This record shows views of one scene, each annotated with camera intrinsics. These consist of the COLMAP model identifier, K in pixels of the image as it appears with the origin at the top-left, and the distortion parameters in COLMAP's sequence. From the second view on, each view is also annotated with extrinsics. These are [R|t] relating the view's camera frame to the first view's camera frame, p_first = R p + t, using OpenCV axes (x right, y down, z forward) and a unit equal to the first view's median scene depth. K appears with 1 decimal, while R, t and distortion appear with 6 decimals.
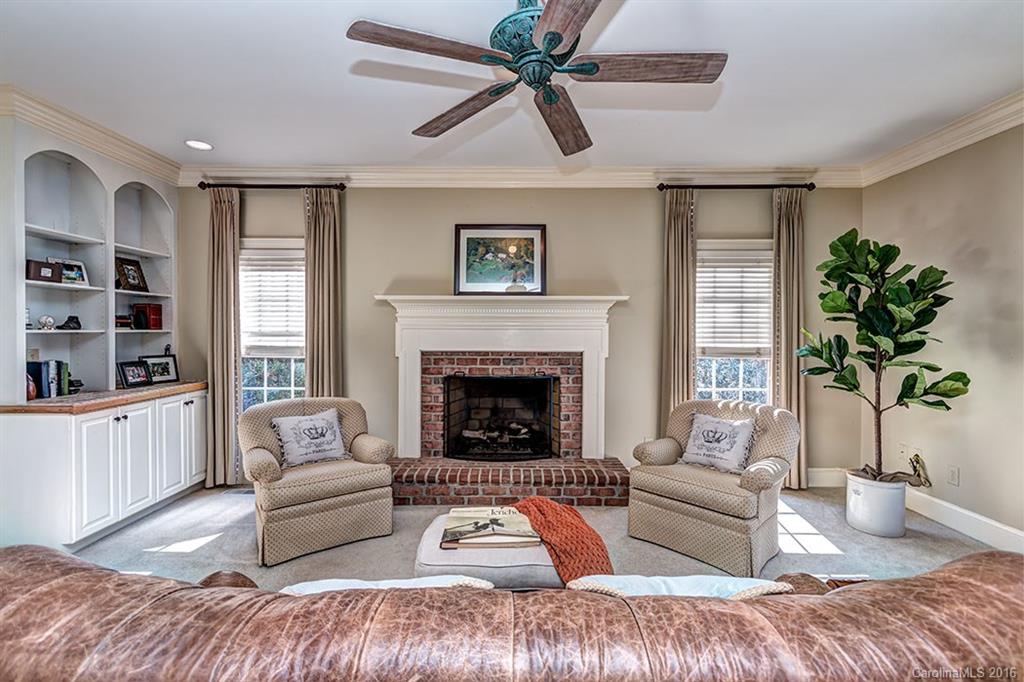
lens RADIAL K [[468.4, 0, 510.8], [0, 468.4, 336.8], [0, 0, 1]] dist [0.009907, -0.006415]
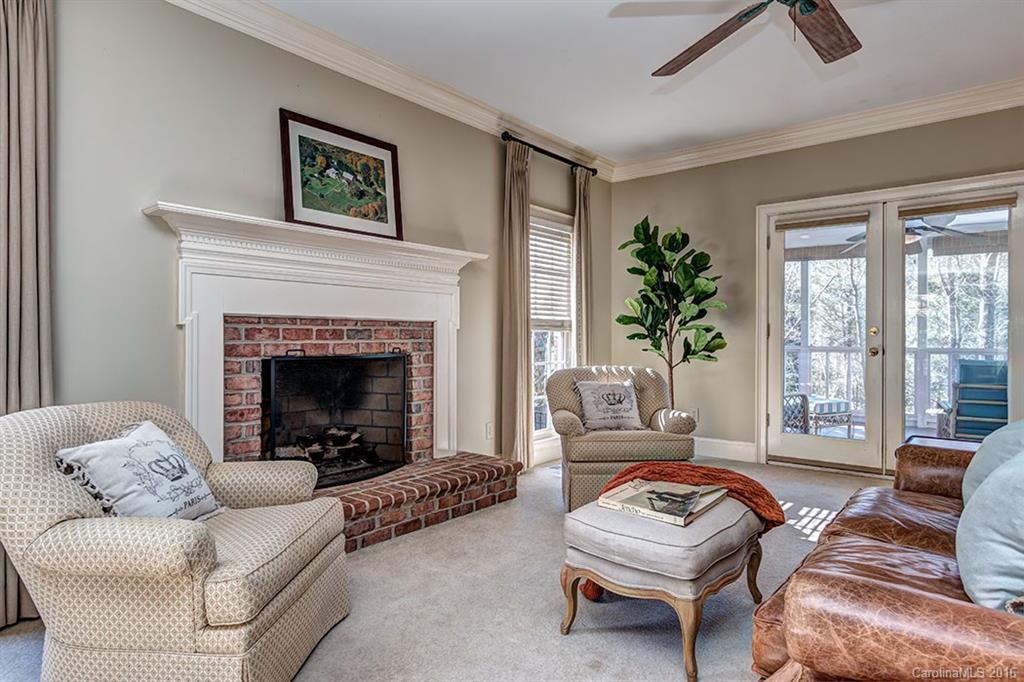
lens RADIAL K [[592.6, 0, 515.9], [0, 592.6, 337.0], [0, 0, 1]] dist [-0.001078, -0.001064]
pose [[0.623820, -0.003508, 0.781560, -0.529489], [0.011201, 0.999927, -0.004453, 0.063762], [-0.781487, 0.011532, 0.623814, 0.282972]]
